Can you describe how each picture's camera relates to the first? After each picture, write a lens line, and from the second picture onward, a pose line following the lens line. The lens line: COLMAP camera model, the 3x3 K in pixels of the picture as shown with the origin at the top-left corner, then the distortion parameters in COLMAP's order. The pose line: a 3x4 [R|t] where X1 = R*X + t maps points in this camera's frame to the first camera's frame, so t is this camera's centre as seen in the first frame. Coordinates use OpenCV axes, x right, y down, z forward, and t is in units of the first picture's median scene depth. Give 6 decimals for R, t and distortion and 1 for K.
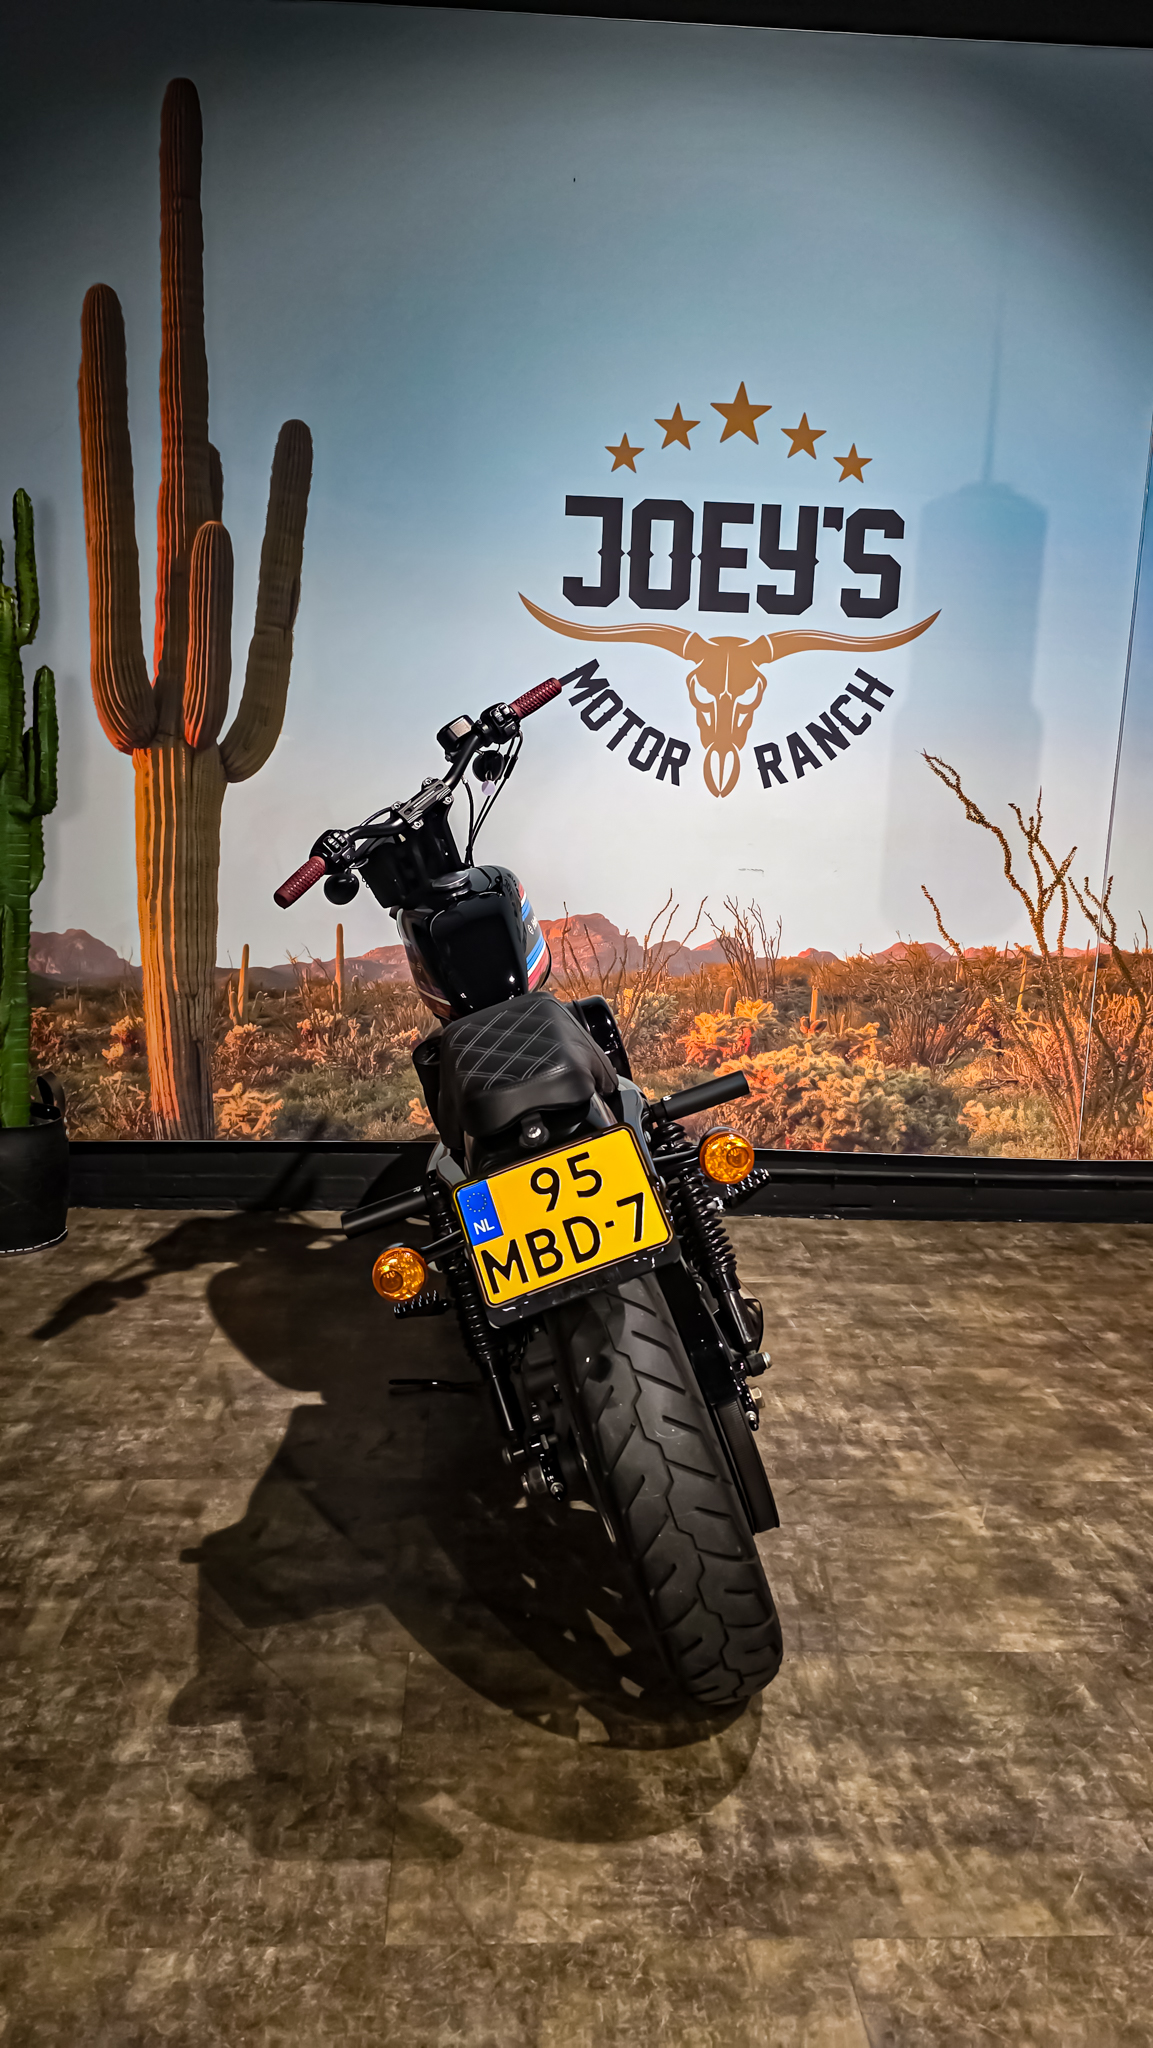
lens RADIAL K [[1376.9, 0, 557.9], [0, 1376.9, 1025.0], [0, 0, 1]] dist [0.078673, -0.070280]
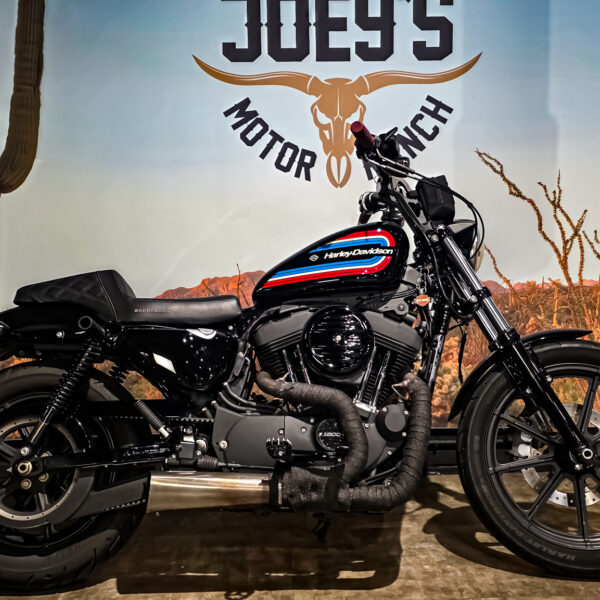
lens RADIAL K [[714.2, 0, 298.2], [0, 714.2, 312.3], [0, 0, 1]] dist [0.130774, -0.233065]
pose [[0.998651, -0.047079, -0.021919, 0.083809], [0.045498, 0.996663, -0.067775, 0.016460], [0.025037, 0.066686, 0.997460, 0.245123]]
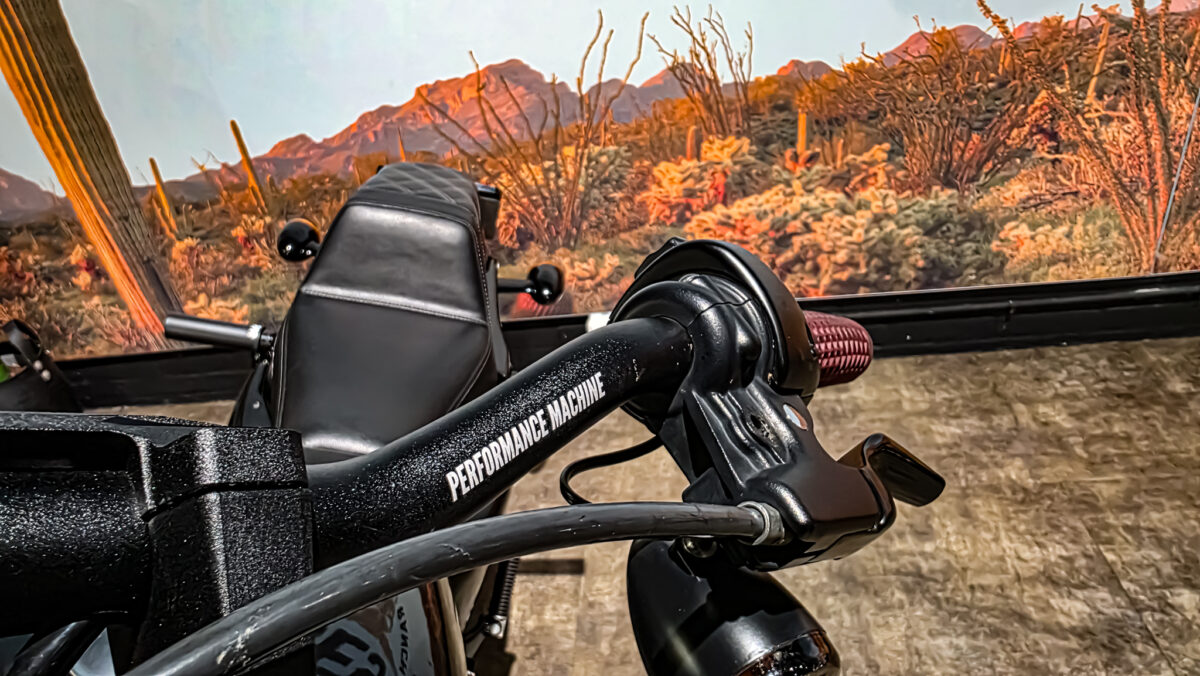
lens RADIAL K [[830.7, 0, 535.6], [0, 830.7, 387.6], [0, 0, 1]] dist [-0.000942, 0.005287]
pose [[0.966606, -0.061930, -0.248670, 0.150148], [0.158466, 0.907042, 0.390081, -0.094516], [0.201396, -0.416460, 0.886567, 0.493387]]
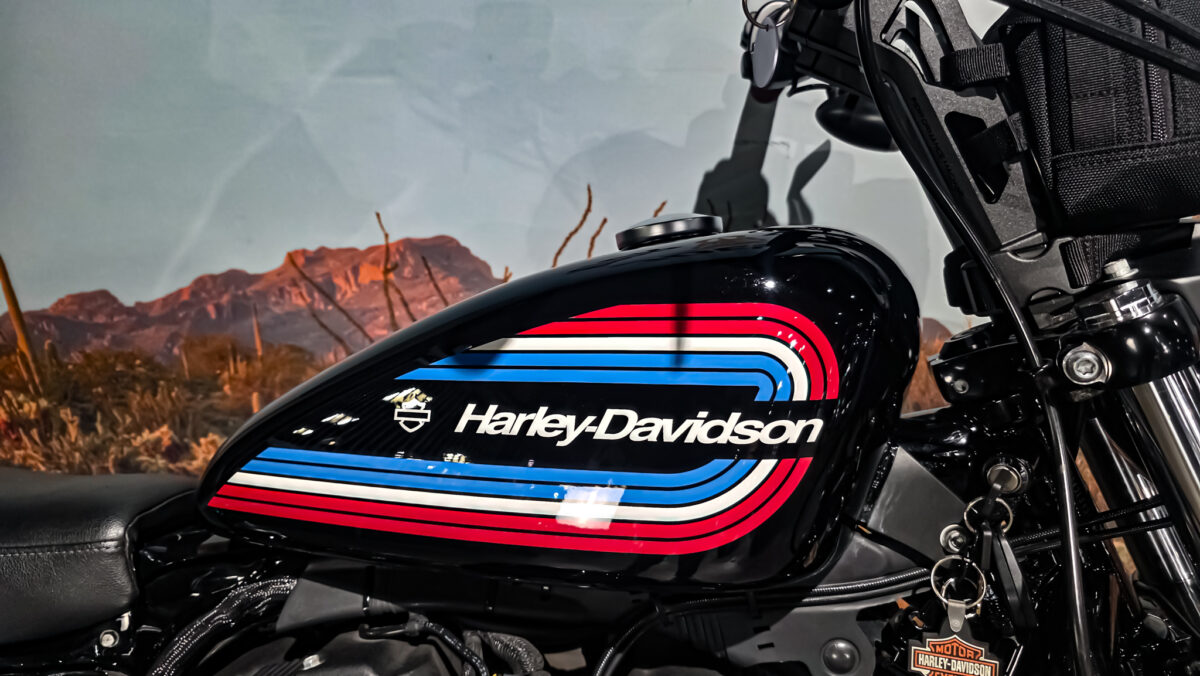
lens RADIAL K [[823.2, 0, 595.8], [0, 823.2, 336.2], [0, 0, 1]] dist [0.053348, -0.063443]
pose [[0.979358, 0.035961, -0.198908, 0.142978], [0.010337, 0.973850, 0.226958, -0.113115], [0.201868, -0.224329, 0.953376, 0.718967]]
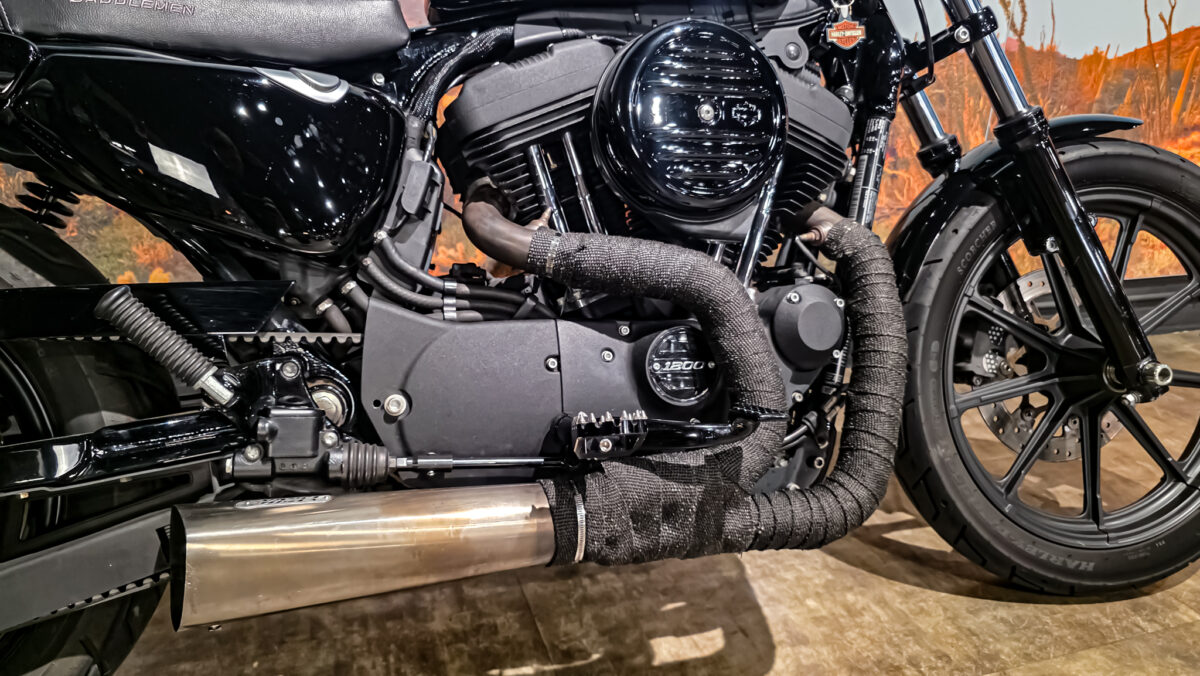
lens RADIAL K [[823.2, 0, 595.8], [0, 823.2, 336.2], [0, 0, 1]] dist [0.053348, -0.063443]
pose [[0.961200, -0.079721, 0.264082, 0.003344], [0.030960, 0.982458, 0.183897, 0.018768], [-0.274110, -0.168586, 0.946806, 0.574810]]
